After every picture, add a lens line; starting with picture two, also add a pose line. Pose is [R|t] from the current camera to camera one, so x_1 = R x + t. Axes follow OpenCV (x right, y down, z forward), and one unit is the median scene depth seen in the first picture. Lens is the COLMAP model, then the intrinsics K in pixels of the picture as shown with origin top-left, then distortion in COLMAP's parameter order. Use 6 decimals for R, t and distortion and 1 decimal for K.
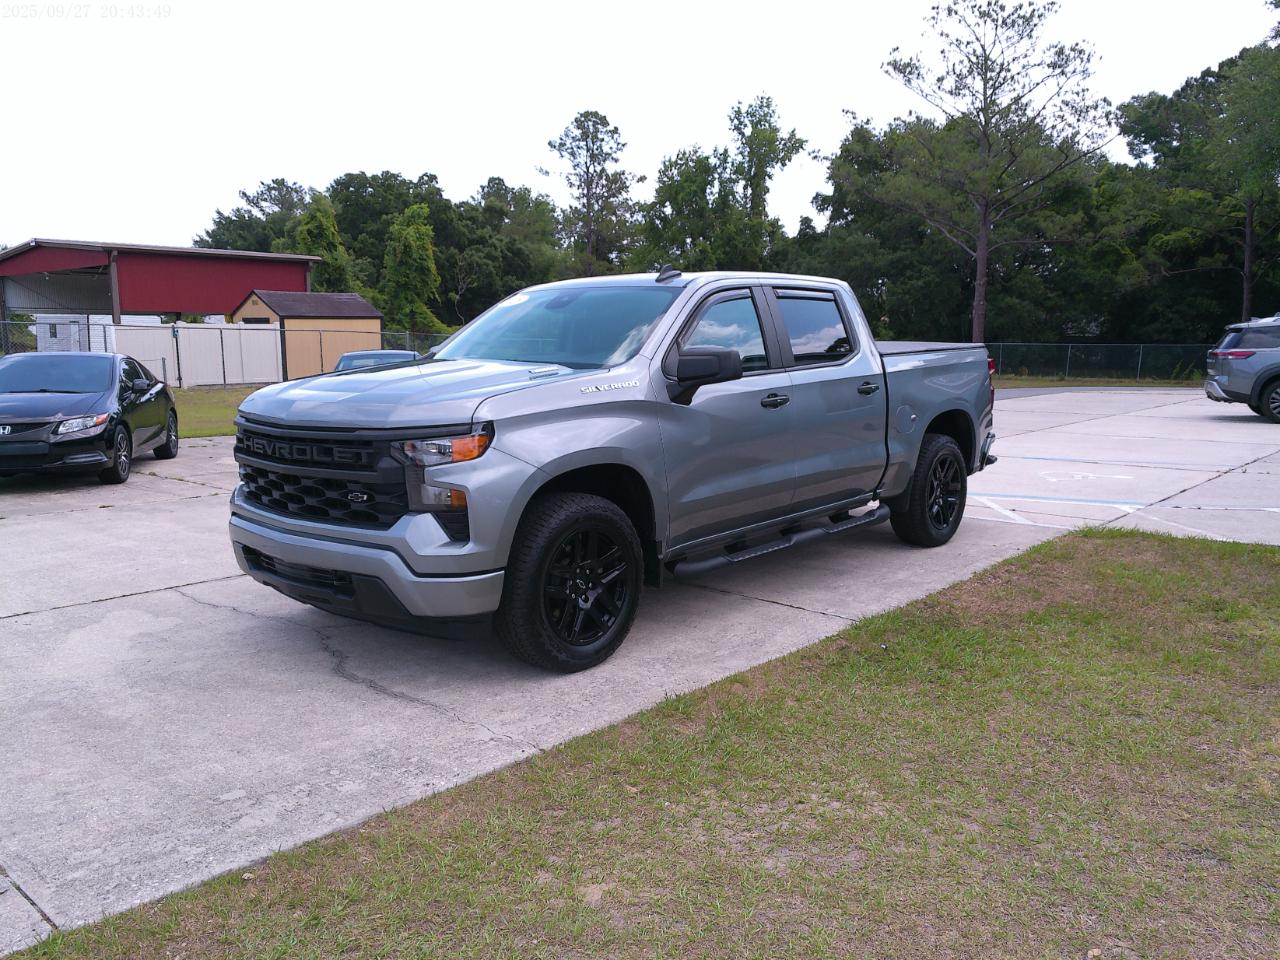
lens RADIAL K [[1033.5, 0, 642.1], [0, 1033.5, 491.4], [0, 0, 1]] dist [-0.002634, -0.004123]
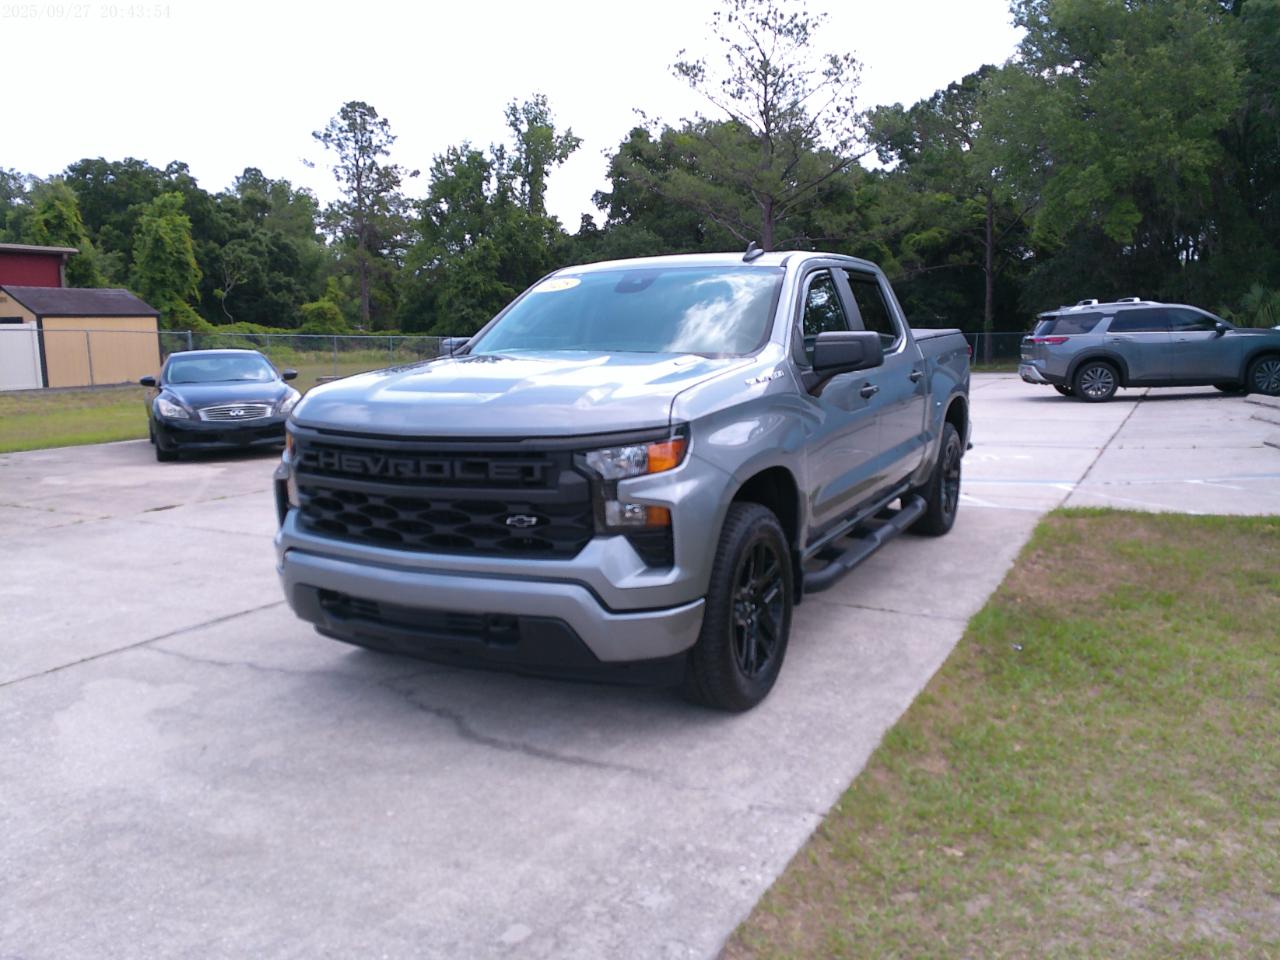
lens RADIAL K [[1015.9, 0, 643.2], [0, 1015.9, 481.0], [0, 0, 1]] dist [0.019686, -0.017606]
pose [[0.972792, -0.046059, 0.227054, -0.034624], [0.047093, 0.998890, 0.000865, -0.002122], [-0.226842, 0.009851, 0.973882, 0.019714]]
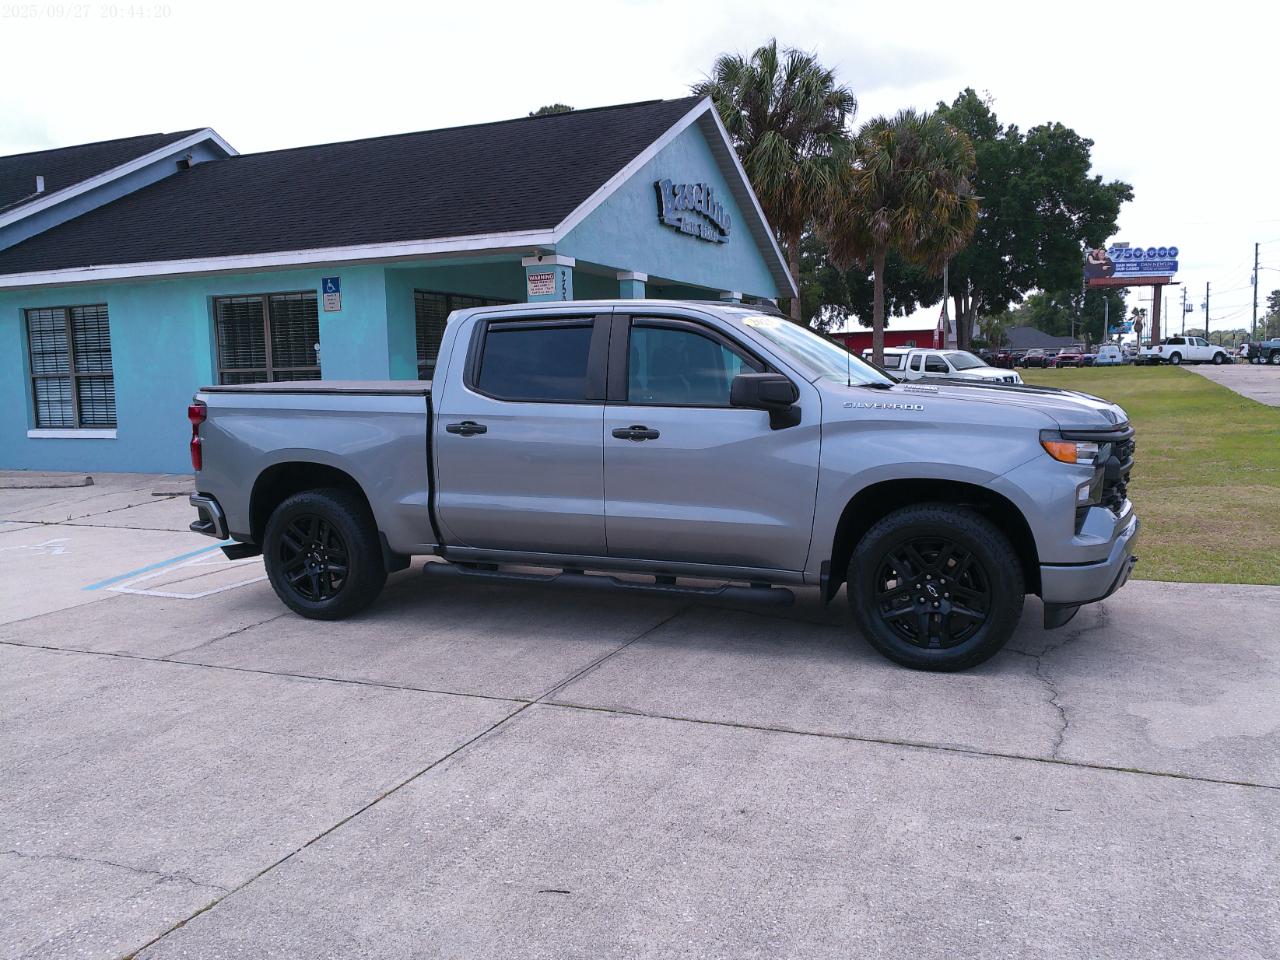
lens RADIAL K [[1031.9, 0, 652.5], [0, 1031.9, 487.5], [0, 0, 1]] dist [0.006308, -0.002966]
pose [[-0.328028, -0.100033, 0.939357, -0.129693], [0.168416, 0.972255, 0.162348, -0.028280], [-0.929534, 0.211457, -0.302079, 0.189714]]
